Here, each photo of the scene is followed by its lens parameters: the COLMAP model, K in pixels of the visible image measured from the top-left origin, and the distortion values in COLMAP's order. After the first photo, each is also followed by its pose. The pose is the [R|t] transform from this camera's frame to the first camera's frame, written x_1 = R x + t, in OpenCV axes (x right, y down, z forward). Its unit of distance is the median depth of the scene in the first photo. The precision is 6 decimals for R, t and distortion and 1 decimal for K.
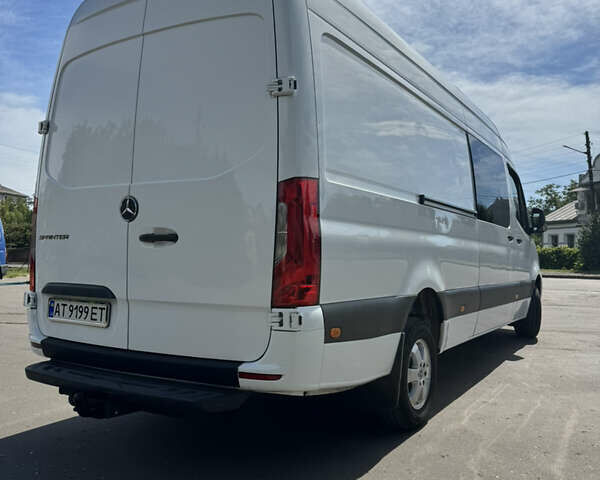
lens RADIAL K [[548.1, 0, 297.1], [0, 548.1, 237.1], [0, 0, 1]] dist [0.145917, -0.306908]
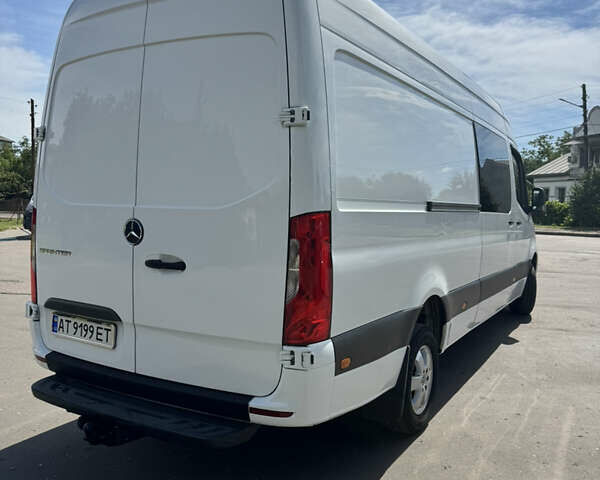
lens RADIAL K [[548.1, 0, 297.1], [0, 548.1, 237.1], [0, 0, 1]] dist [0.145917, -0.306908]
pose [[0.999836, 0.005307, 0.017291, -0.030448], [-0.006944, 0.995355, 0.096021, -0.125014], [-0.016701, -0.096125, 0.995229, 0.025186]]
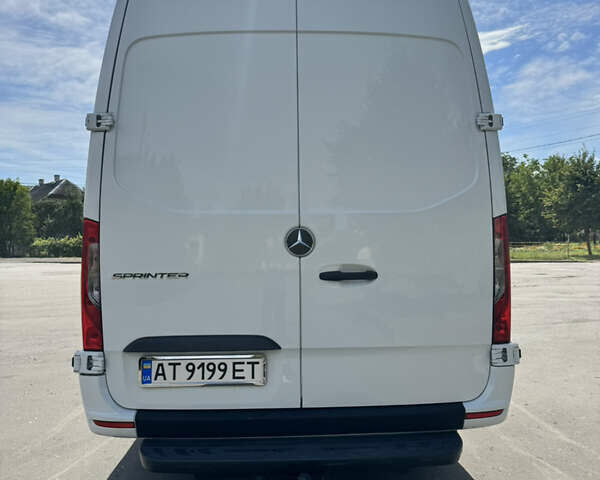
lens RADIAL K [[572.1, 0, 300.0], [0, 572.1, 240.0], [0, 0, 1]] dist [0.165350, -0.346595]
pose [[0.833224, -0.014817, 0.552737, -0.715337], [0.002514, 0.999732, 0.023009, -0.066835], [-0.552930, -0.017782, 0.833038, 0.248102]]
